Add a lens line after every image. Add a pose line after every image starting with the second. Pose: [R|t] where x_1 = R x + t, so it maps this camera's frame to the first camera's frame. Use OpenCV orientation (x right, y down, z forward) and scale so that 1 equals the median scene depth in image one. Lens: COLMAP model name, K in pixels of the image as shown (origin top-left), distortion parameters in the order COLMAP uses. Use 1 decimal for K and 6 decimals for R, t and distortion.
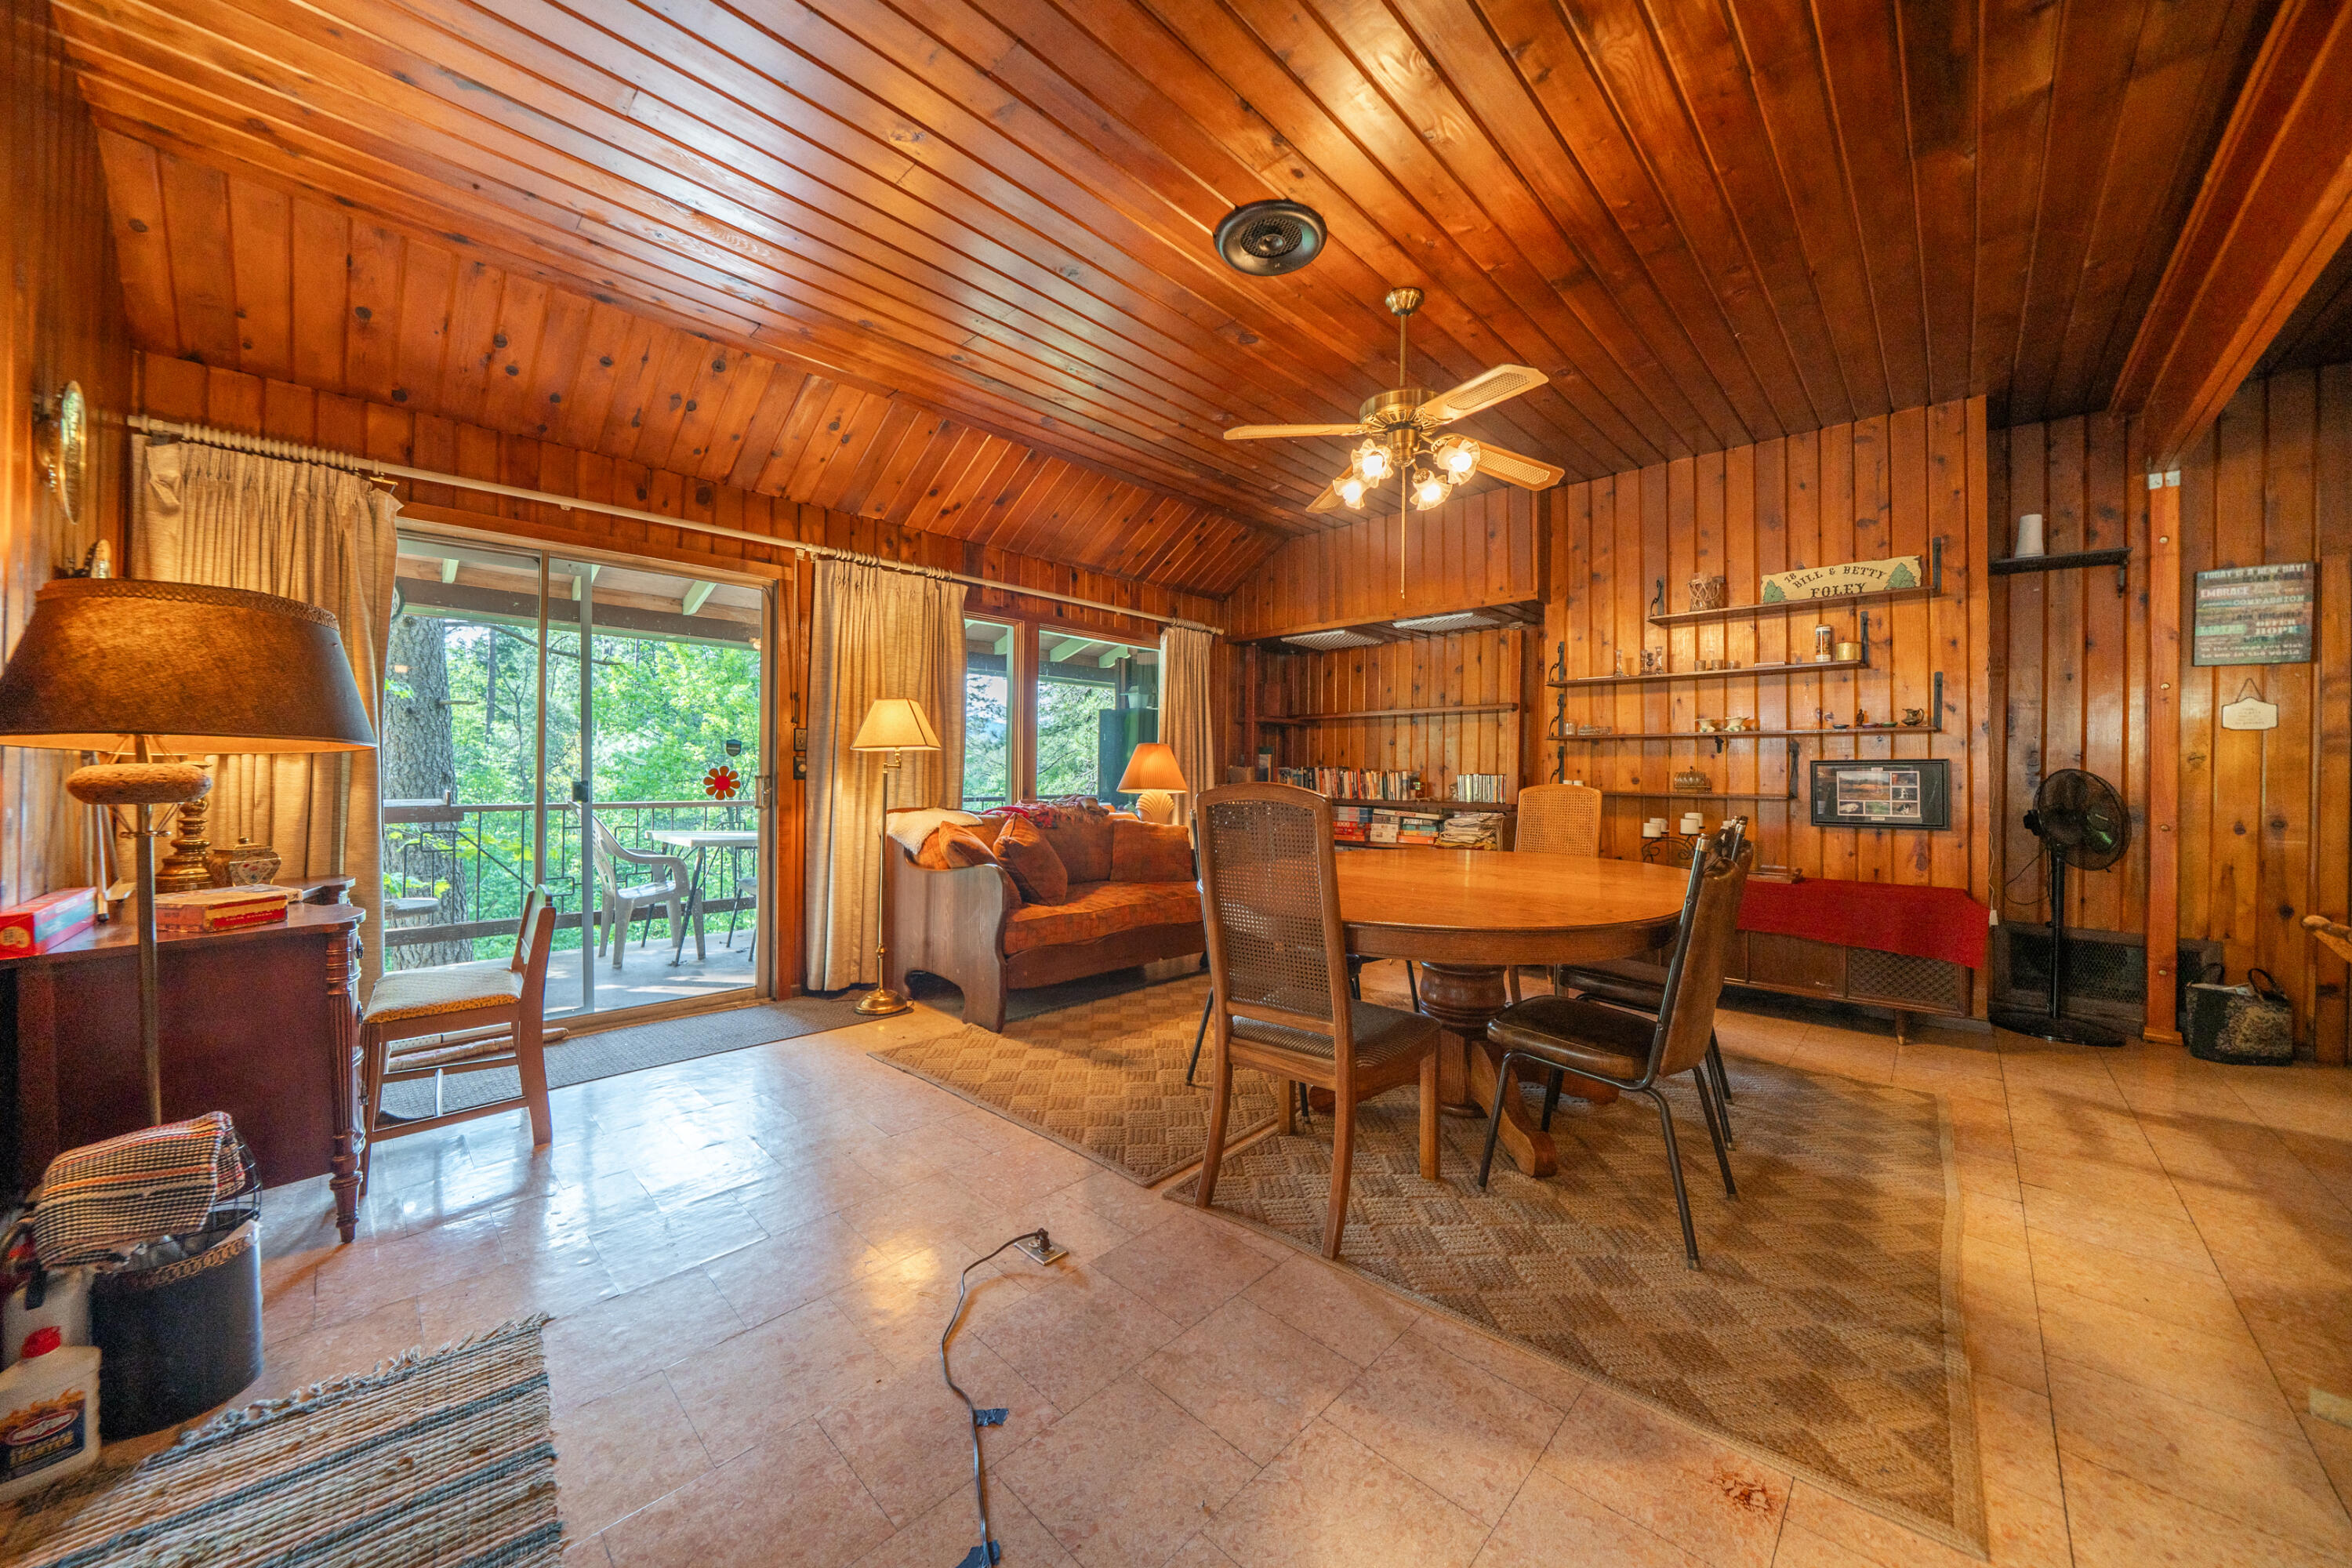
lens RADIAL K [[824.8, 0, 1179.3], [0, 824.8, 770.4], [0, 0, 1]] dist [-0.007984, 0.000076]
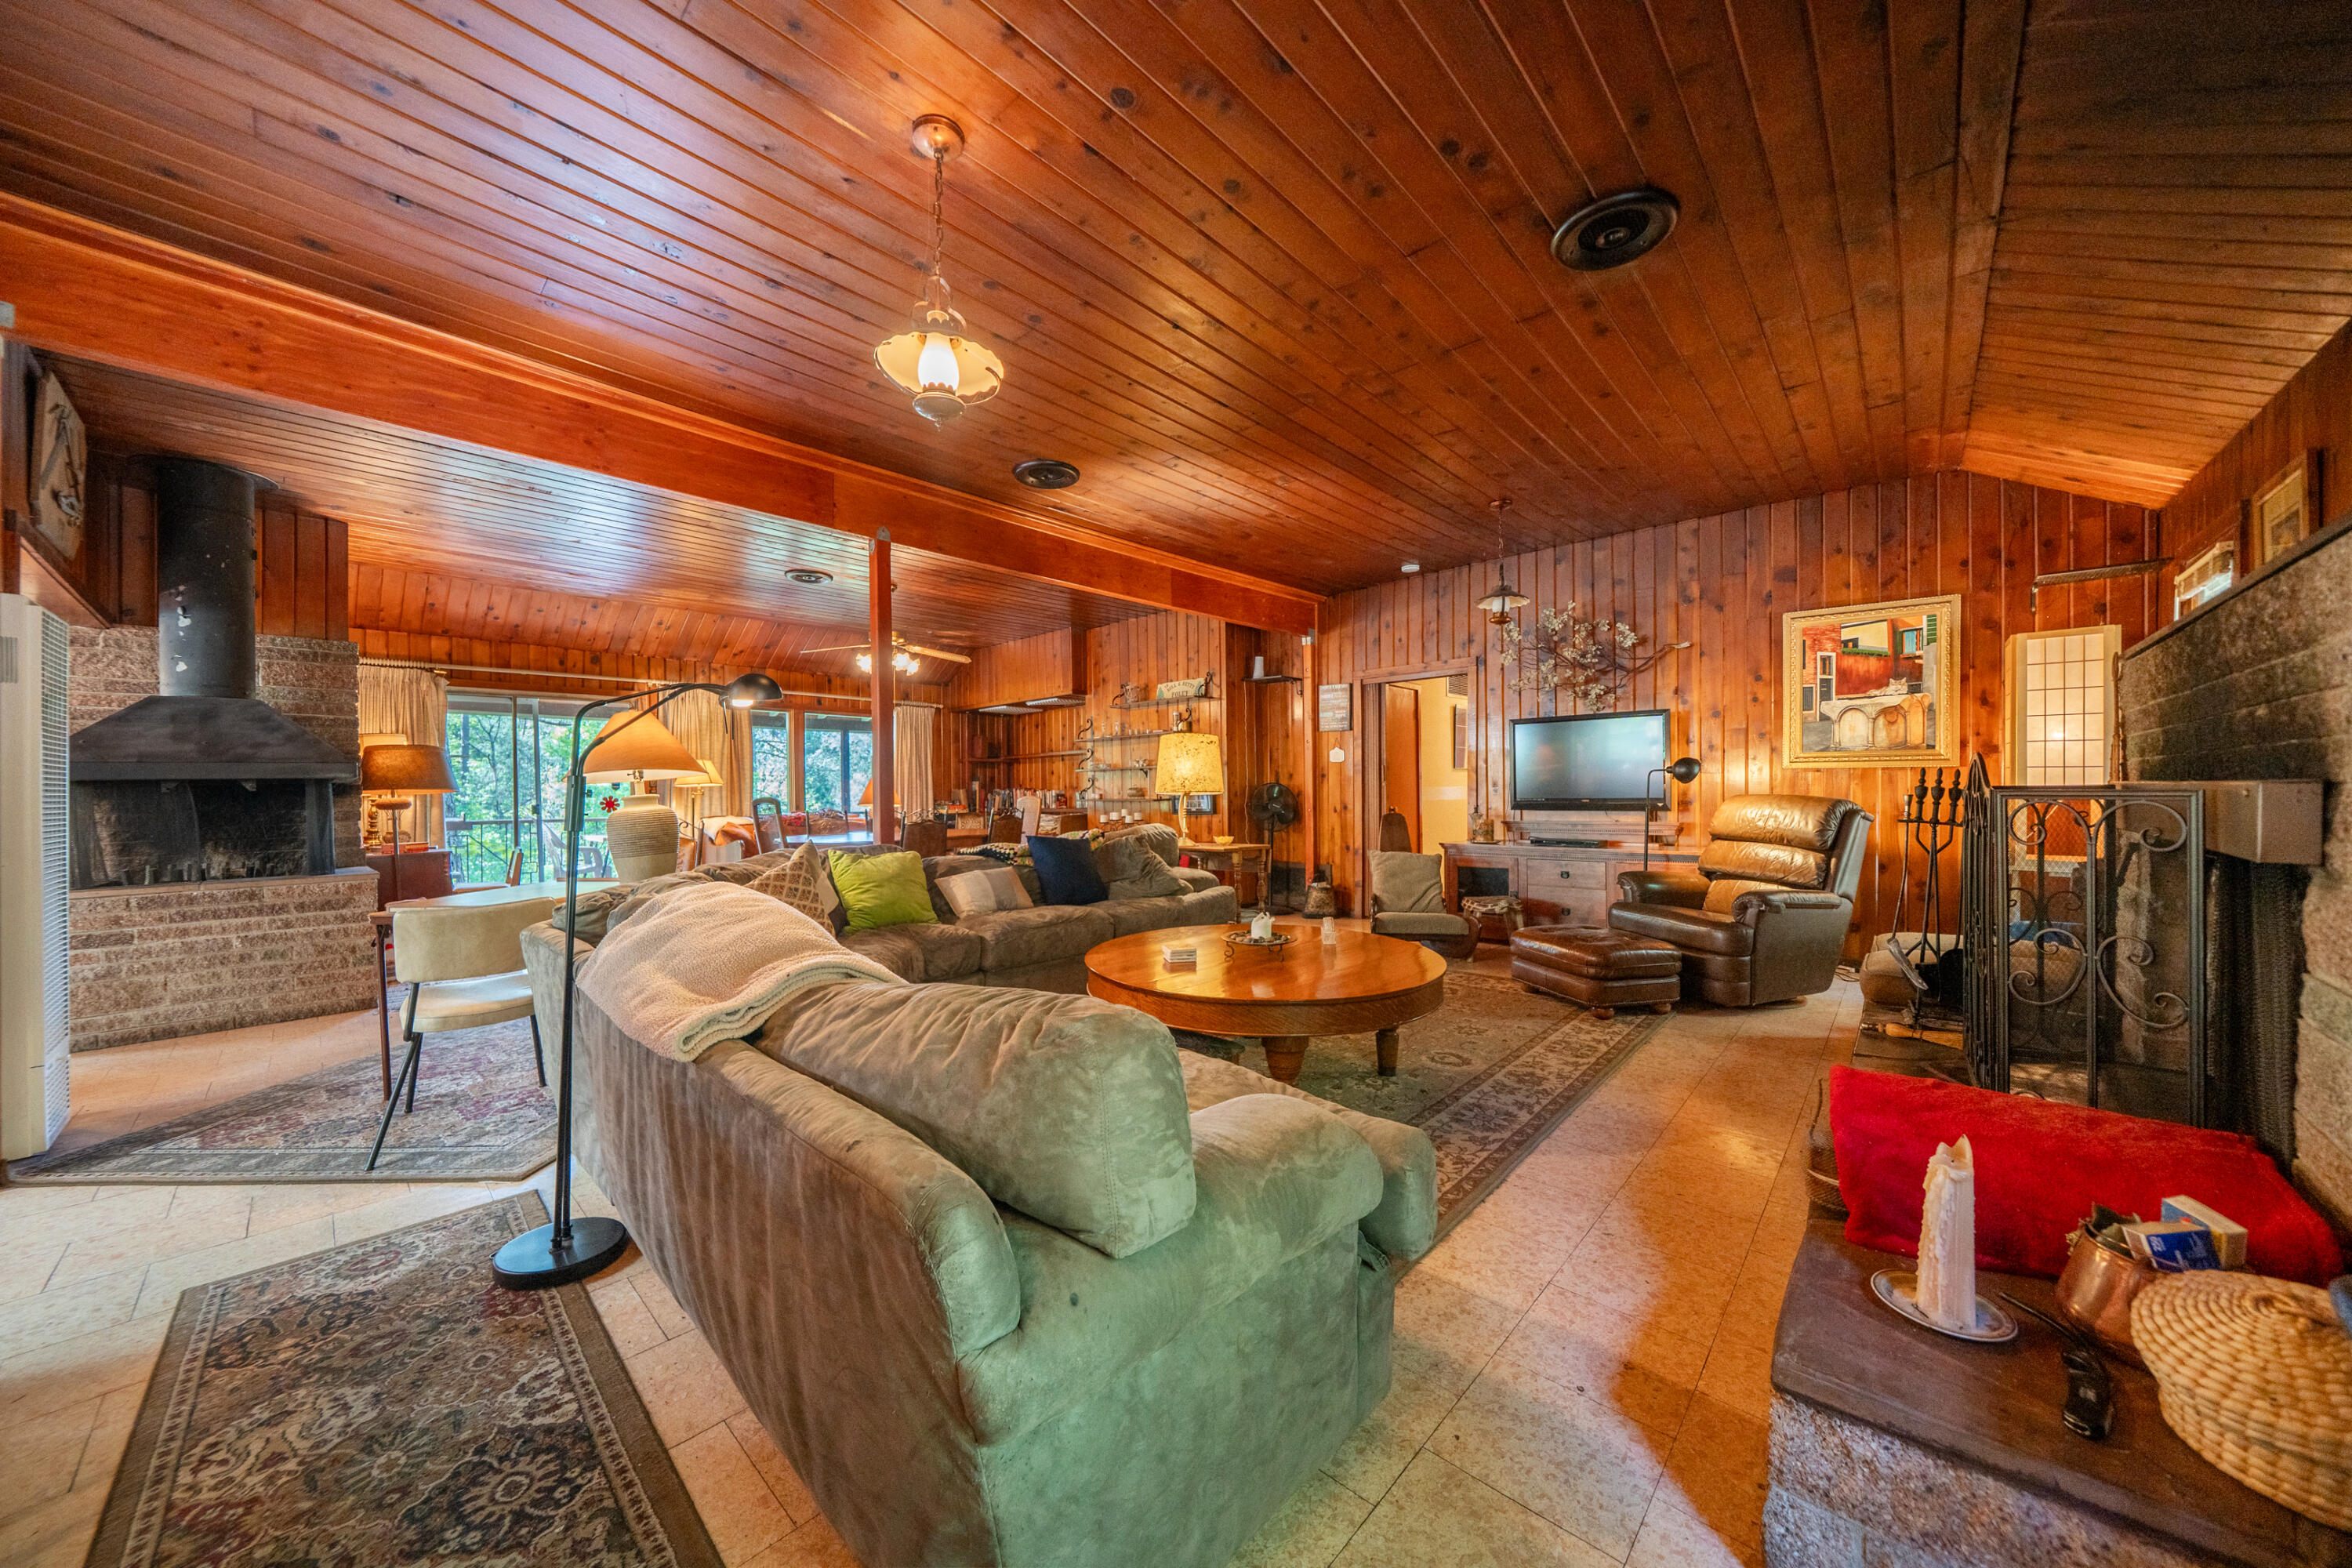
lens RADIAL K [[817.7, 0, 1169.3], [0, 817.7, 798.1], [0, 0, 1]] dist [-0.001219, -0.000120]
pose [[0.999681, -0.021398, 0.013408, 0.722173], [0.021296, 0.999743, 0.007728, 0.013599], [-0.013570, -0.007440, 0.999880, -0.927740]]
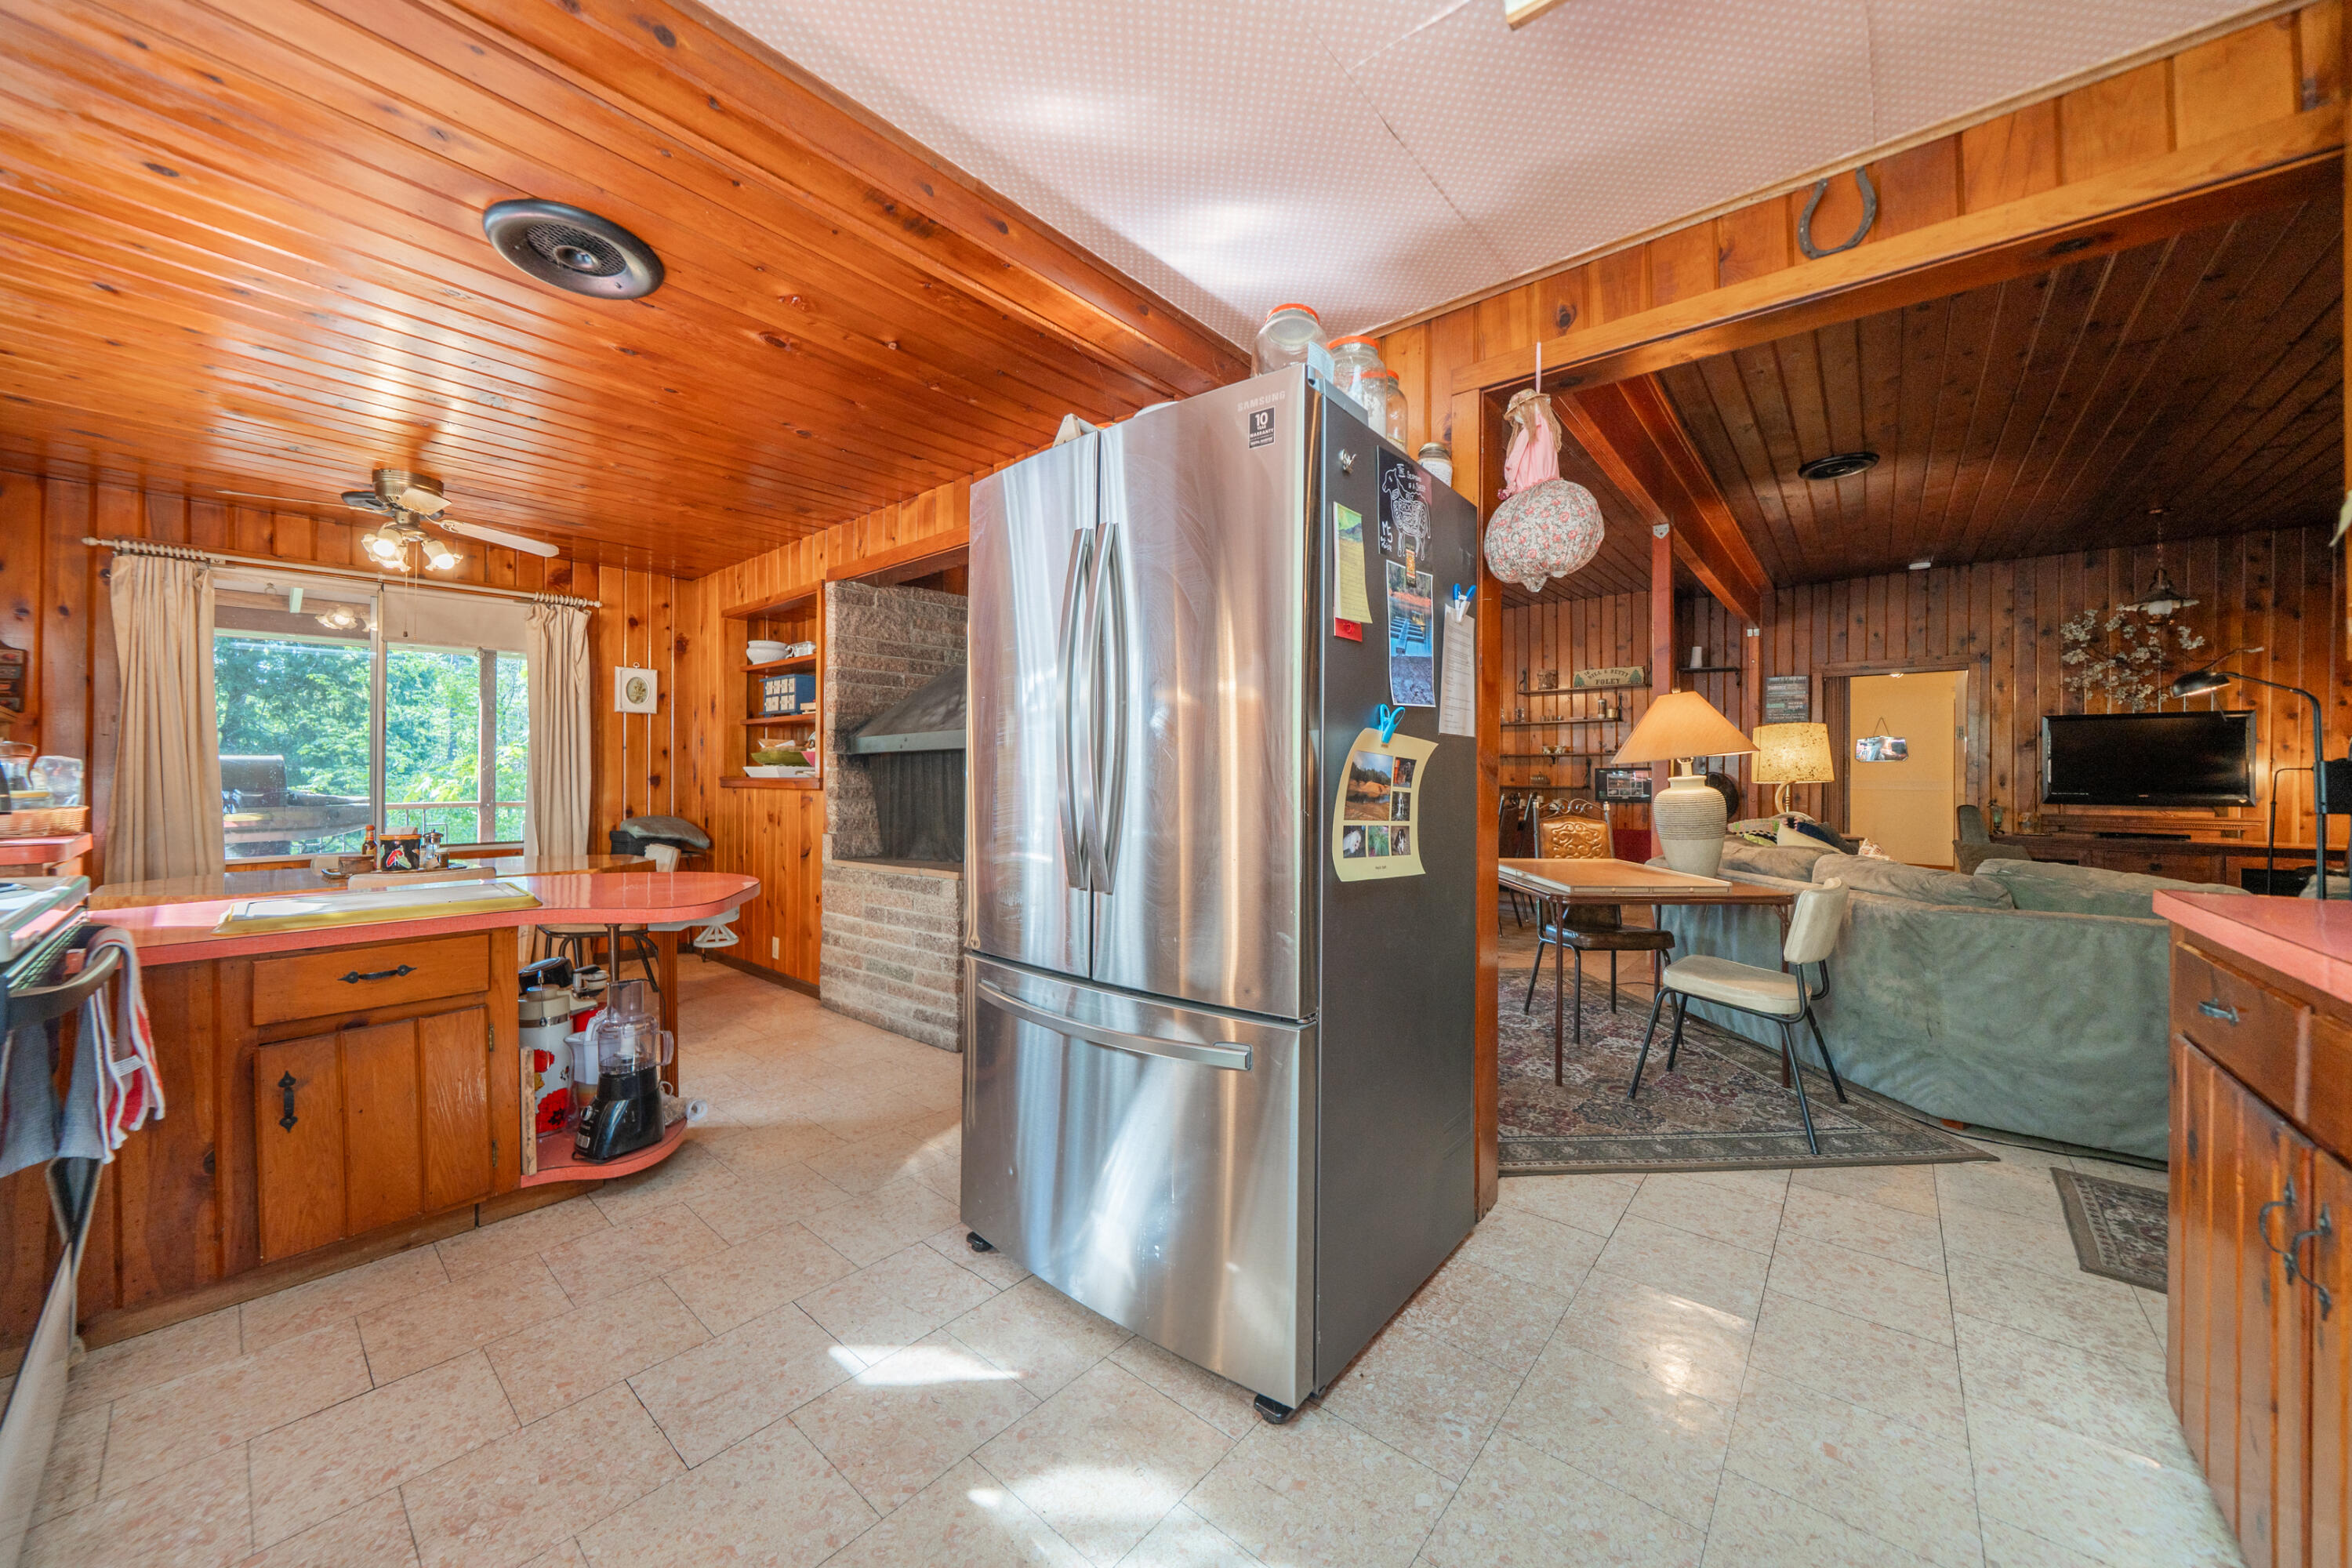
lens RADIAL K [[837.3, 0, 1182.1], [0, 837.3, 771.1], [0, 0, 1]] dist [-0.012037, 0.000101]
pose [[0.997537, -0.003904, 0.070038, -0.341926], [0.004559, 0.999947, -0.009195, 0.007567], [-0.069998, 0.009492, 0.997502, -0.887992]]
